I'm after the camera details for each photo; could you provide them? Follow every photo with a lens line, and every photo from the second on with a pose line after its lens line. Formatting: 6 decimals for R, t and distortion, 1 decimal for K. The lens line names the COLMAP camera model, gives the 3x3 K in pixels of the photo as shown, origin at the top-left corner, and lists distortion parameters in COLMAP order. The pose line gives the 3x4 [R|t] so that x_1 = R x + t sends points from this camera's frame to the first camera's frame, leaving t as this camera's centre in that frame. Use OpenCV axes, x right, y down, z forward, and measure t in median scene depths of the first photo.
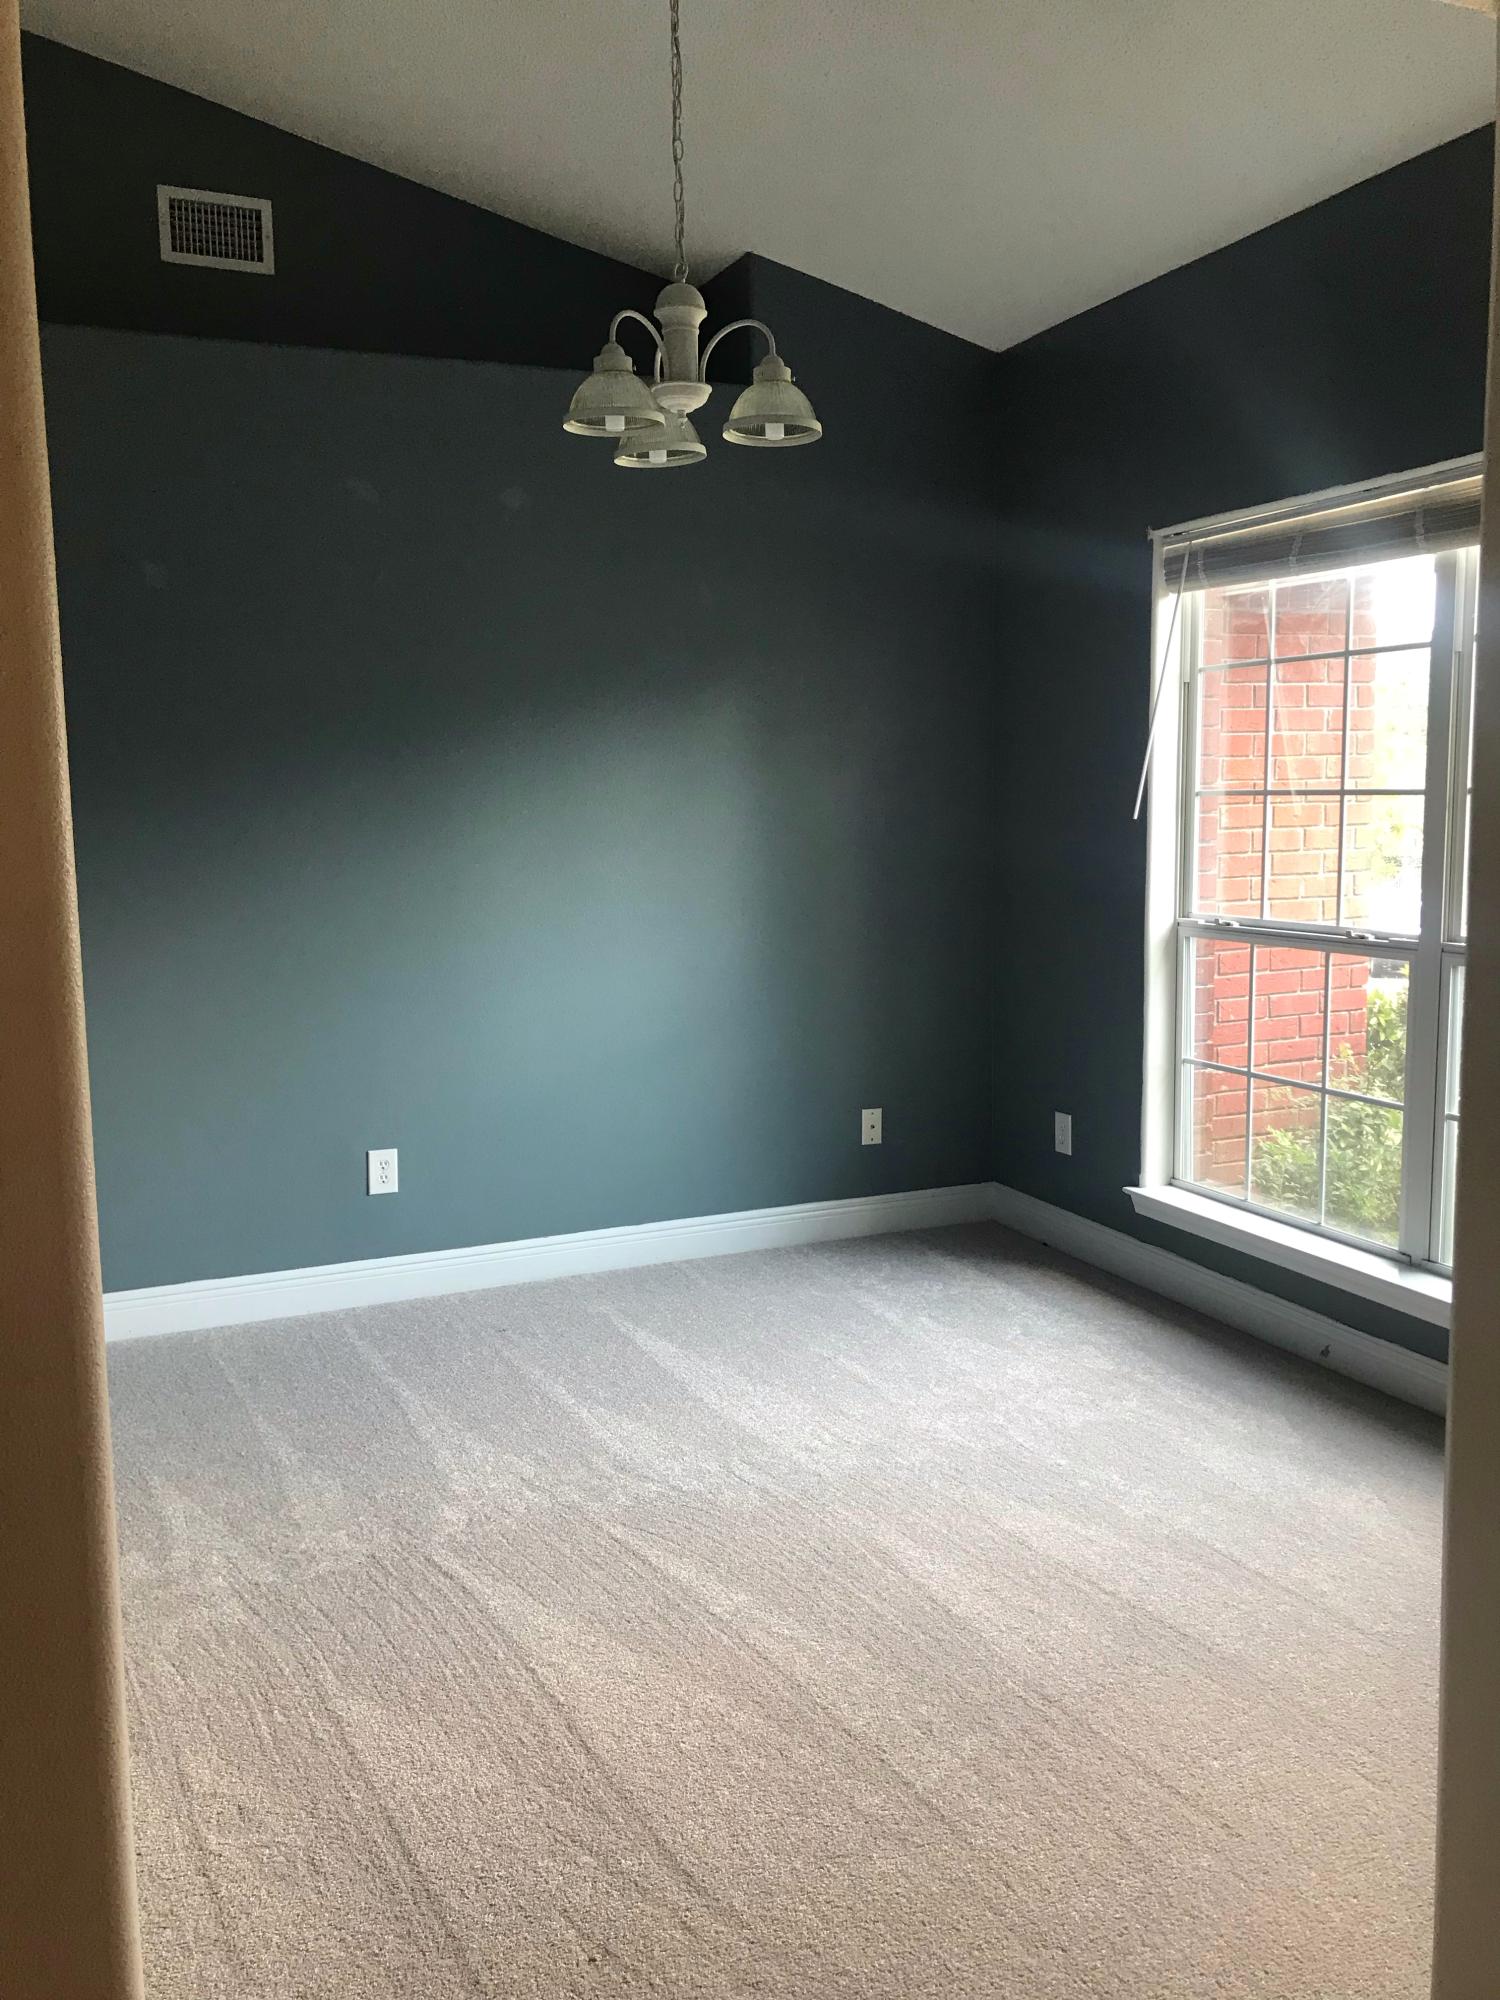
lens RADIAL K [[1638.2, 0, 747.7], [0, 1638.2, 998.9], [0, 0, 1]] dist [0.029031, -0.025219]
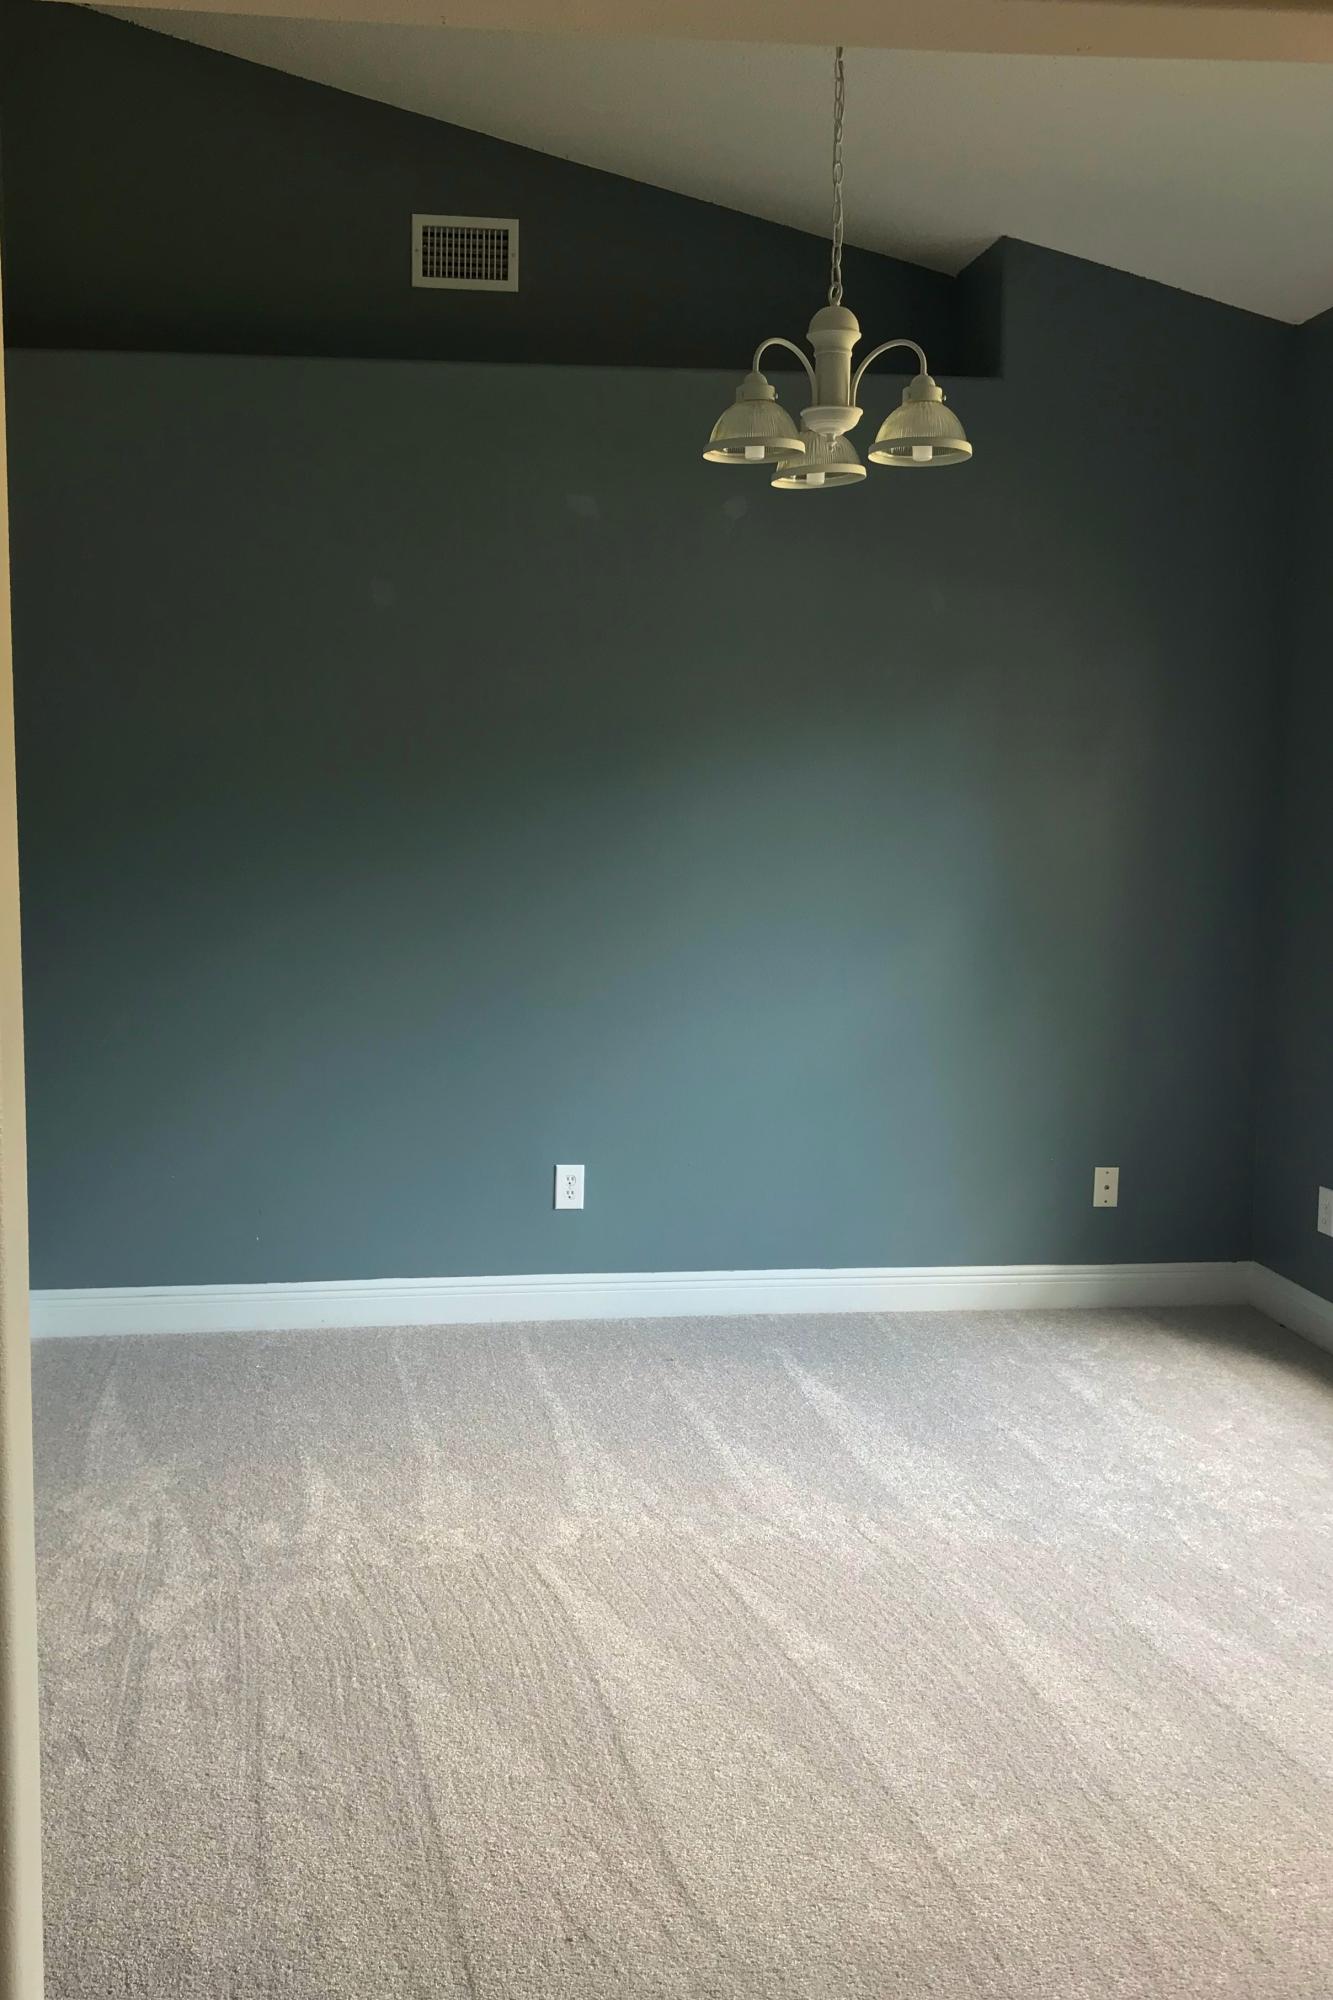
lens RADIAL K [[1913.0, 0, 666.8], [0, 1913.0, 1001.7], [0, 0, 1]] dist [0.011845, 0.000000]
pose [[0.957000, 0.054265, -0.284966, 0.210599], [-0.057559, 0.998337, -0.003190, -0.008968], [0.284319, 0.019455, 0.958532, -0.121257]]
